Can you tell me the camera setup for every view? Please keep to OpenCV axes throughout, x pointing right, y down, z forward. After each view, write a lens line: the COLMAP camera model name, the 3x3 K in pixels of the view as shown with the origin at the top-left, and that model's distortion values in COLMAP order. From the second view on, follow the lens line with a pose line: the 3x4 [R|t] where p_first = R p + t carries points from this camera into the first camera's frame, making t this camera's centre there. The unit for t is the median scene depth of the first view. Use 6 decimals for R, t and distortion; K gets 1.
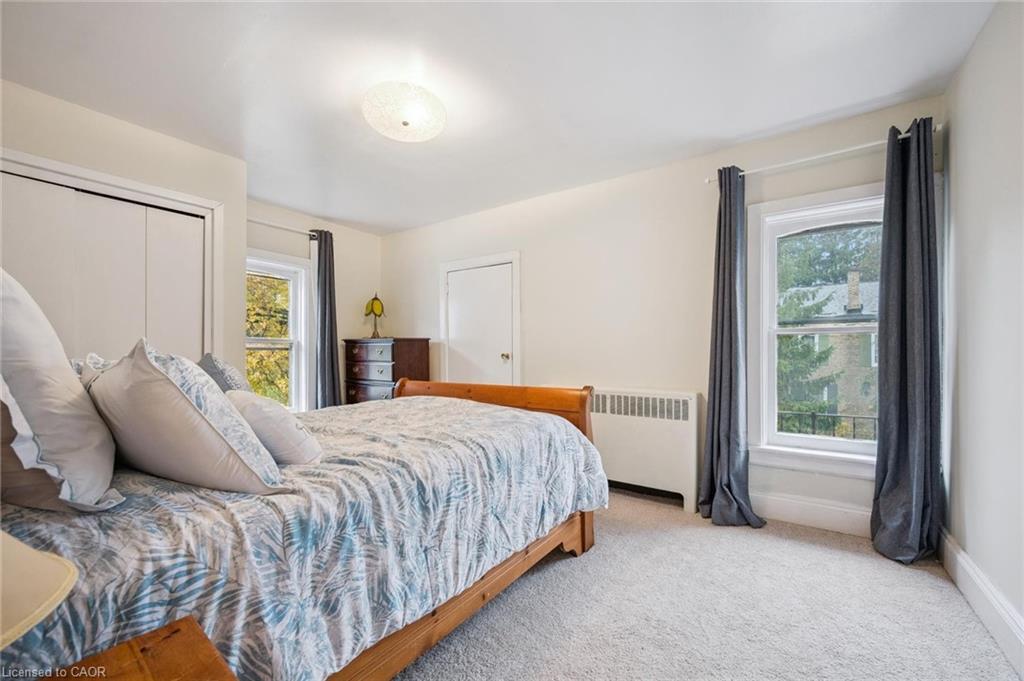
lens RADIAL K [[407.3, 0, 514.6], [0, 407.3, 350.2], [0, 0, 1]] dist [0.000957, 0.000089]
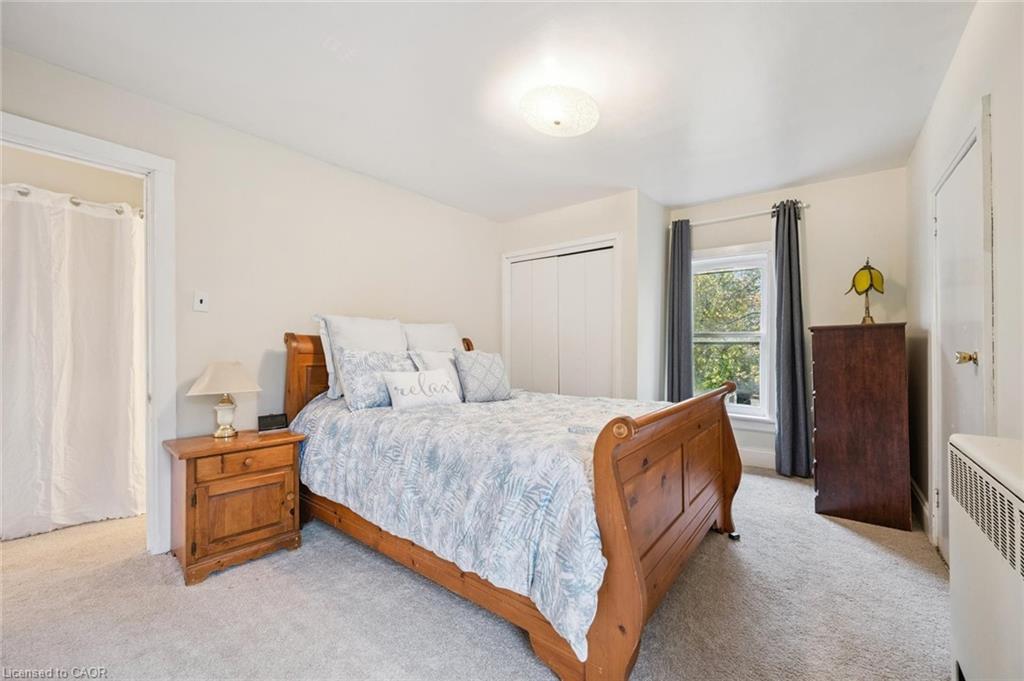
lens RADIAL K [[407.3, 0, 514.6], [0, 407.3, 350.2], [0, 0, 1]] dist [0.000957, 0.000089]
pose [[-0.046839, 0.000476, -0.998902, 0.380007], [0.005433, 0.999985, 0.000222, 0.006499], [0.998888, -0.005417, -0.046840, 0.488916]]
